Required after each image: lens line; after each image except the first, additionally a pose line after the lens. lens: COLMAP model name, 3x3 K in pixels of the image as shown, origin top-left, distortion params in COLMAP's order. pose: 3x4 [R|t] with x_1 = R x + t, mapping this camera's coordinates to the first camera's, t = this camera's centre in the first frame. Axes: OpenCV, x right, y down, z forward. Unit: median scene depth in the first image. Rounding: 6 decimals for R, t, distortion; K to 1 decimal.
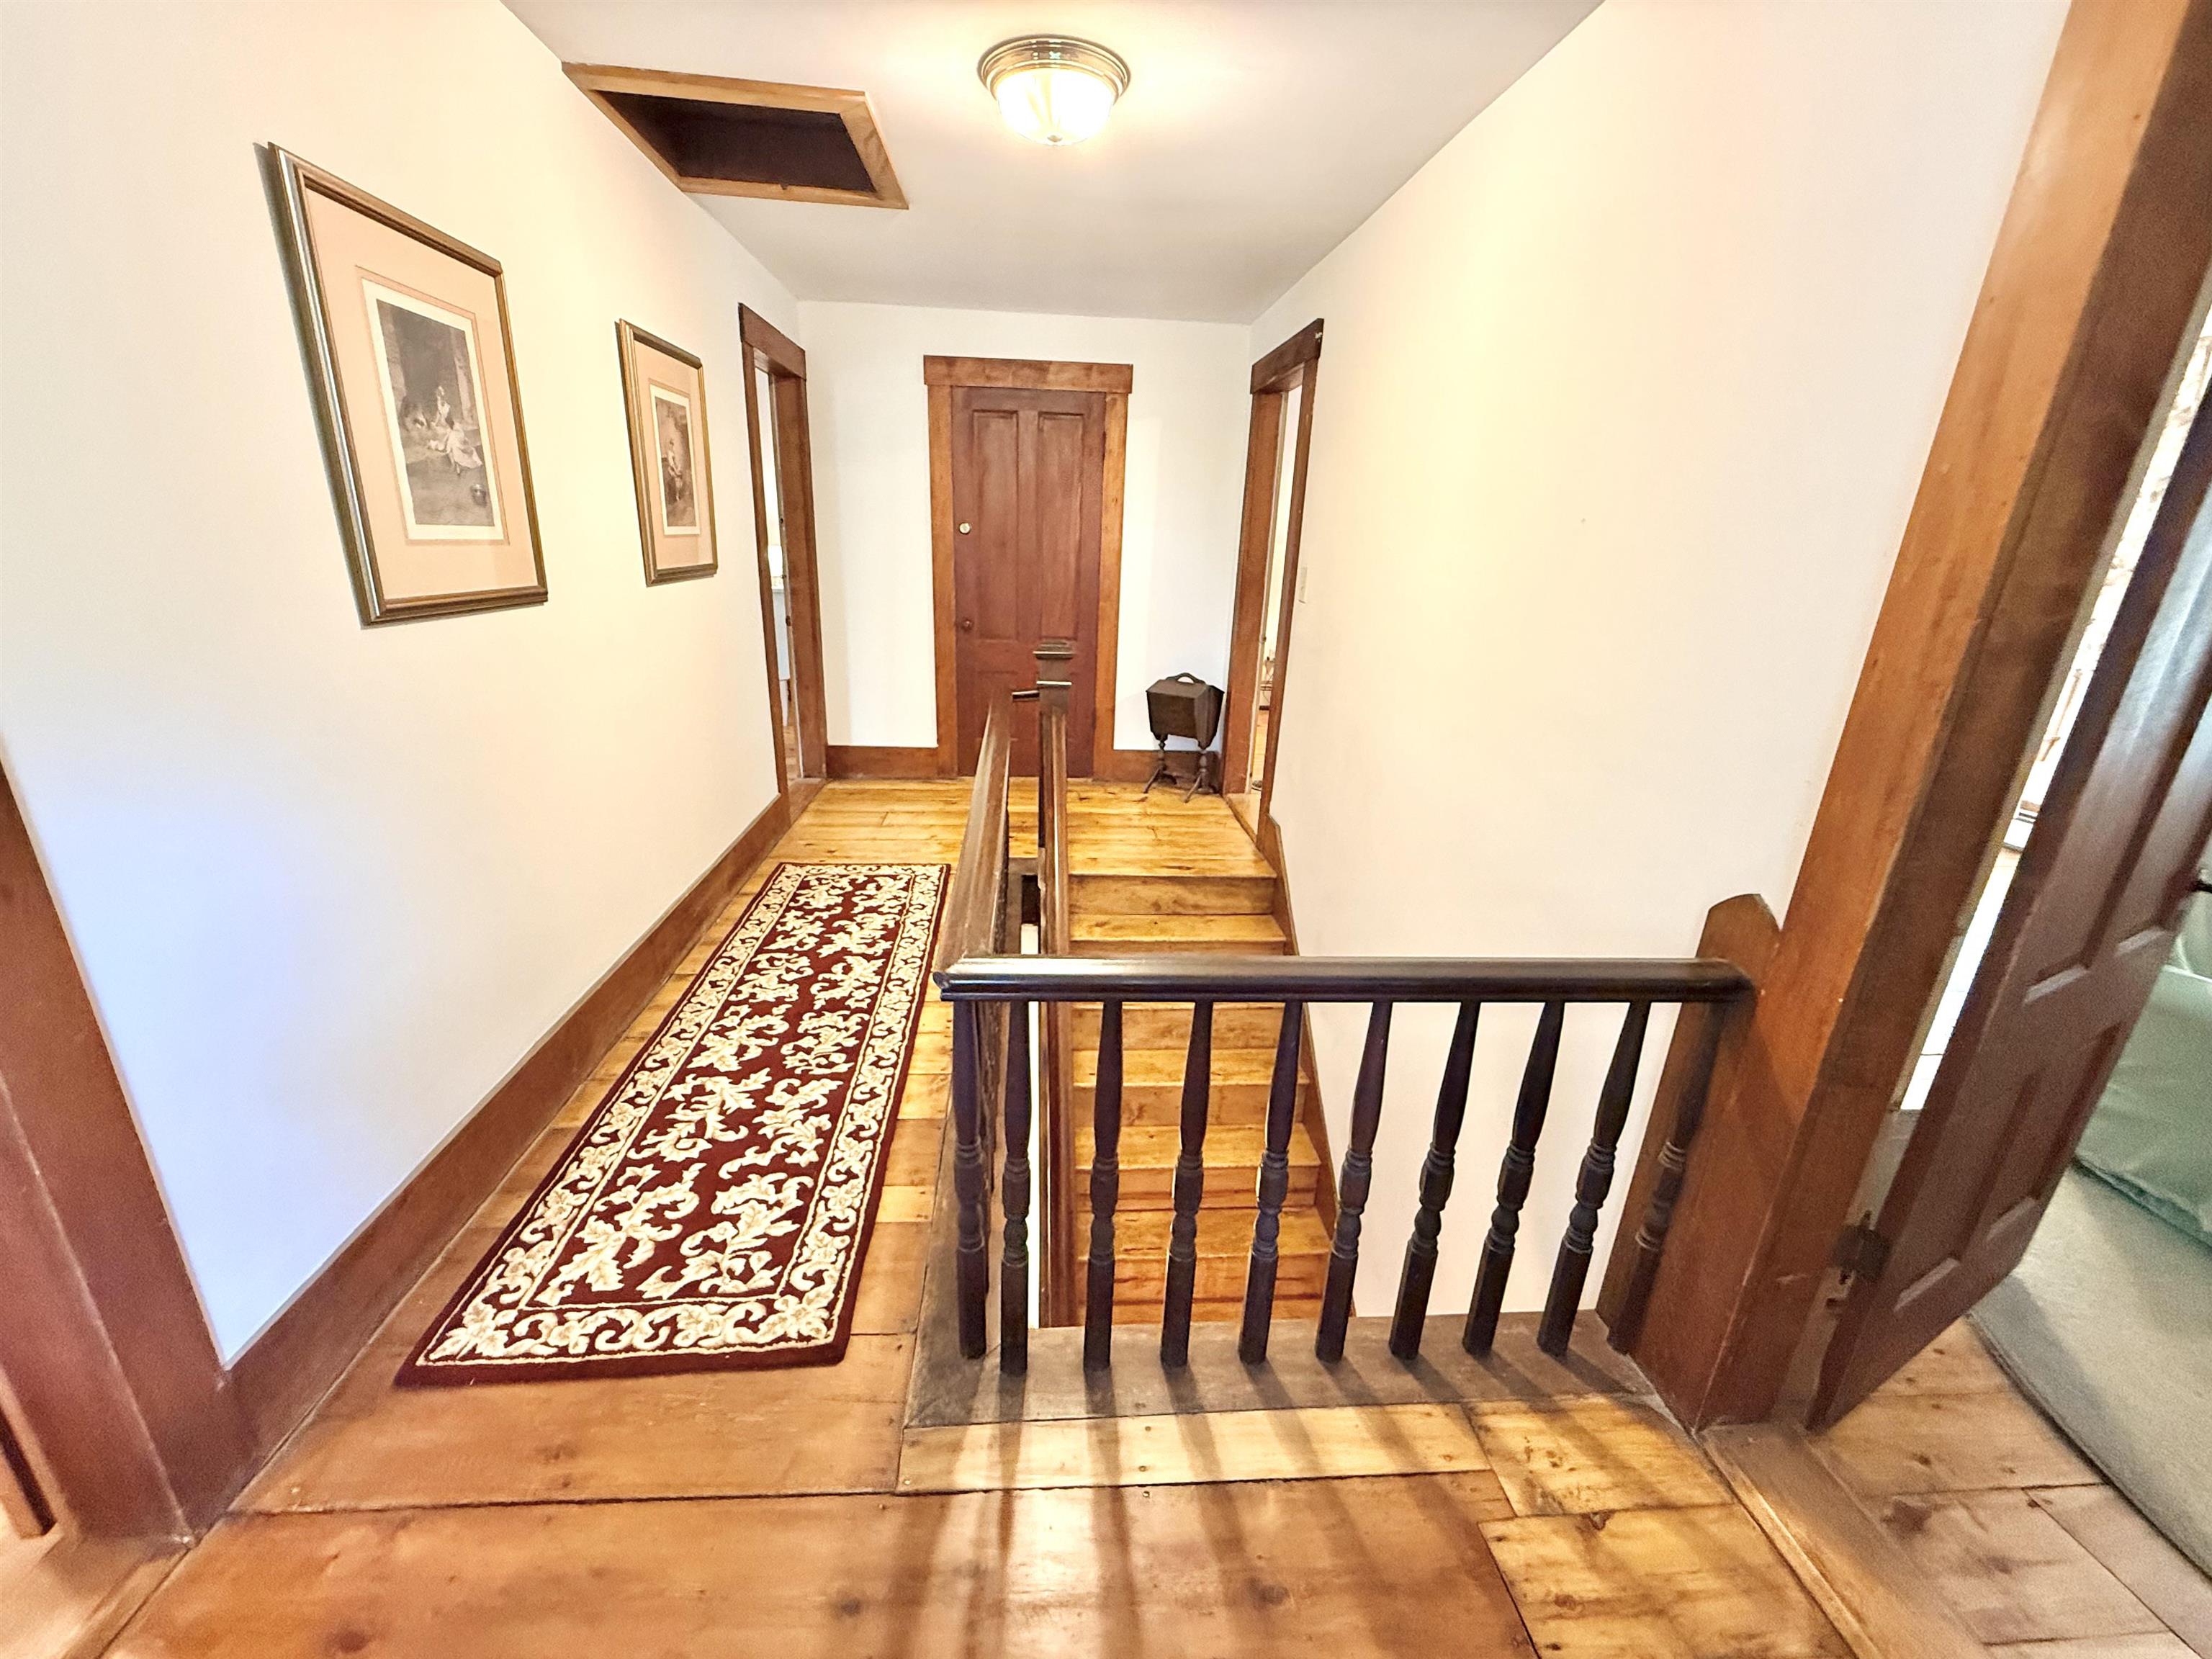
lens RADIAL K [[879.6, 0, 1110.6], [0, 879.6, 827.3], [0, 0, 1]] dist [0.000459, -0.000075]
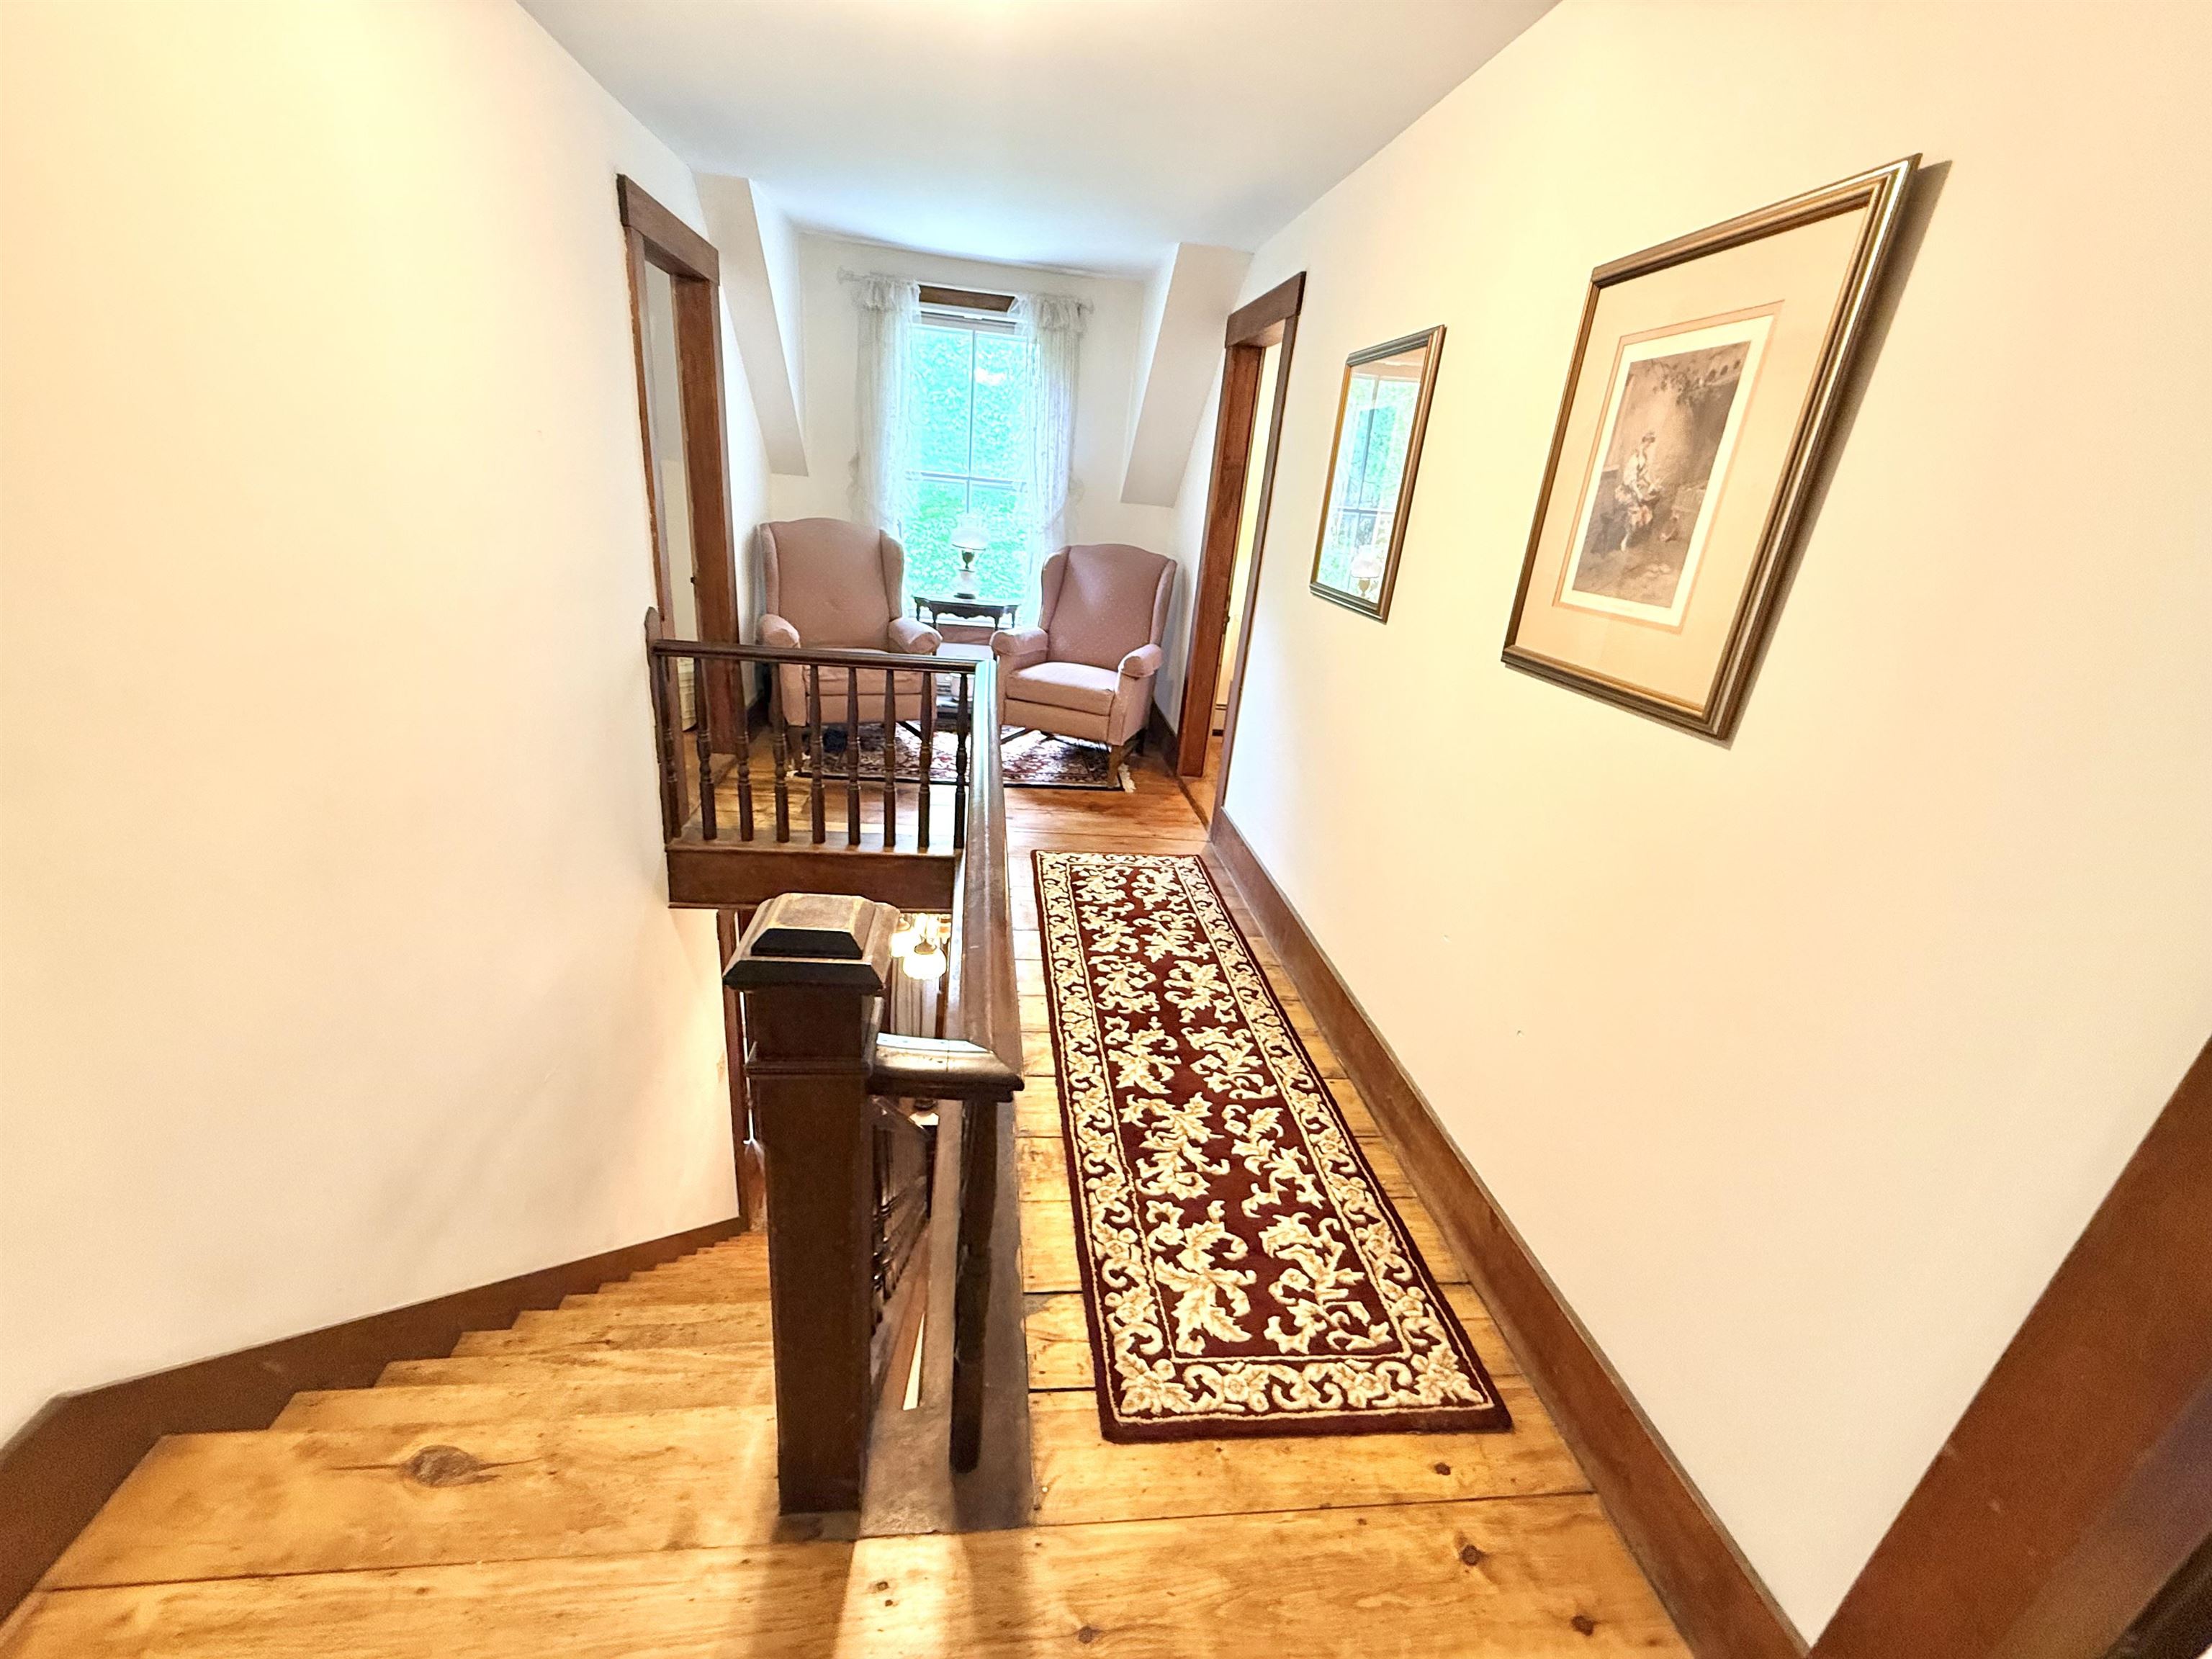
lens RADIAL K [[879.6, 0, 1109.5], [0, 879.6, 825.3], [0, 0, 1]] dist [0.000459, -0.000075]
pose [[-0.989891, -0.112150, -0.086824, -0.189837], [-0.141744, 0.760876, 0.633228, -0.625748], [-0.004954, 0.639133, -0.769080, 1.760158]]
